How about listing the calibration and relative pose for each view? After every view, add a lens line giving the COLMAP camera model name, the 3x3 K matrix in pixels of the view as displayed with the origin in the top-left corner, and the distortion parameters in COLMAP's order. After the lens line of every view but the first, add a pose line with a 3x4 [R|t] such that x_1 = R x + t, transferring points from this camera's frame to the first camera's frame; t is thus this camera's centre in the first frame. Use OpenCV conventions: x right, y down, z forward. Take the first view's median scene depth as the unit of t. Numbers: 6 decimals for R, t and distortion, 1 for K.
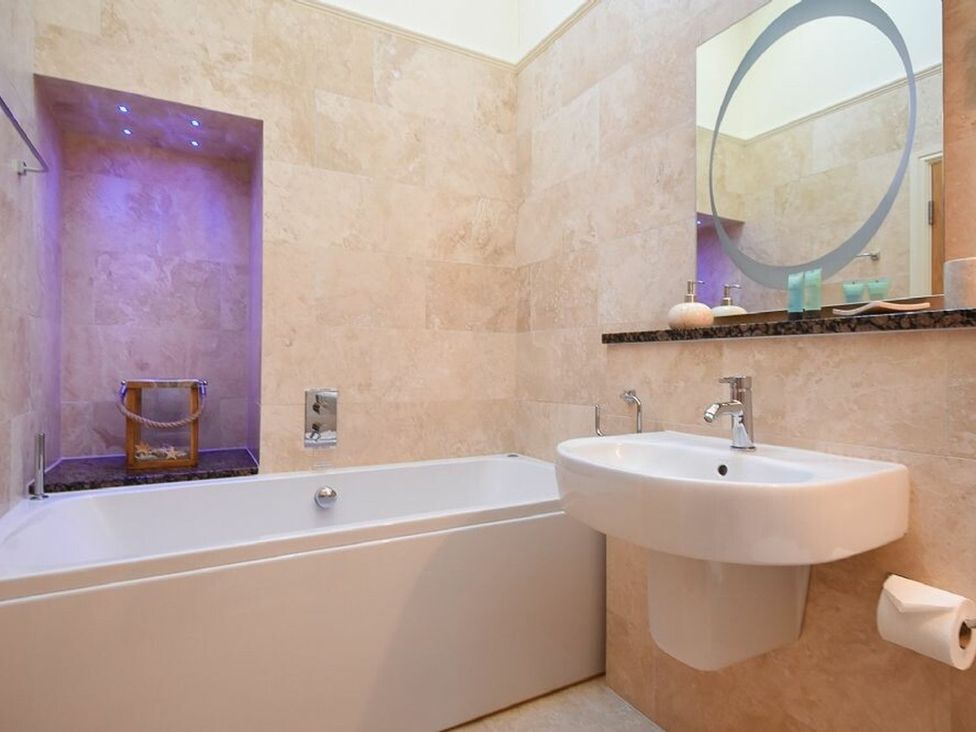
lens RADIAL K [[516.9, 0, 464.8], [0, 516.9, 362.5], [0, 0, 1]] dist [0.003114, -0.000459]
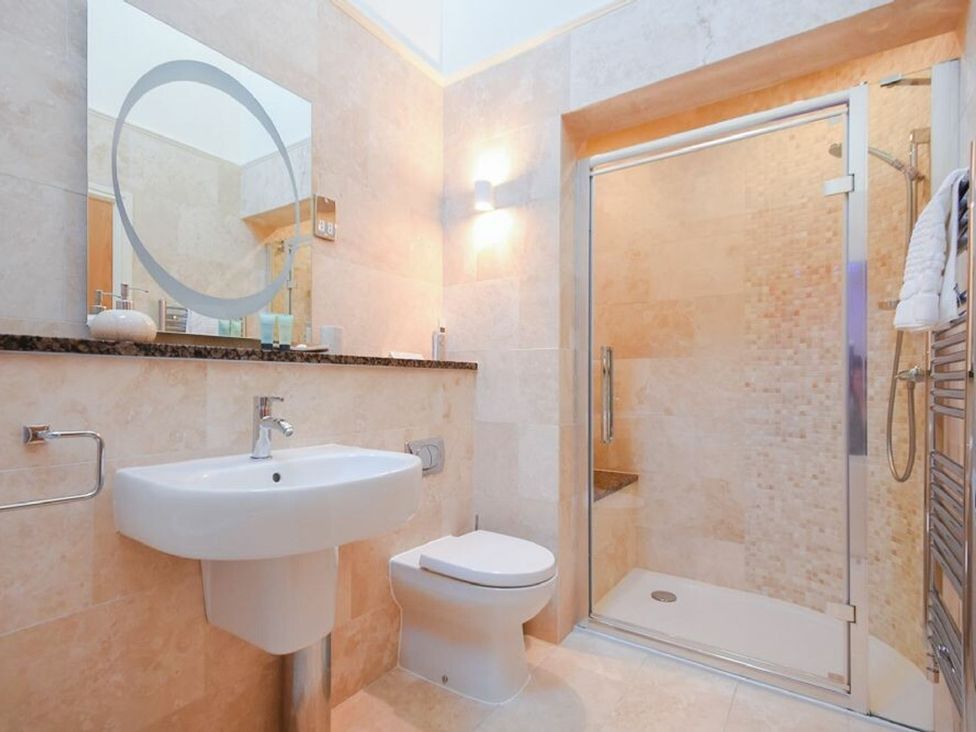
lens RADIAL K [[496.1, 0, 488.7], [0, 496.1, 381.6], [0, 0, 1]] dist [0.005652, -0.000271]
pose [[-0.468879, -0.002920, 0.883258, -0.641549], [-0.007608, 0.999971, -0.000733, -0.006476], [-0.883230, -0.007064, -0.468887, 1.024636]]
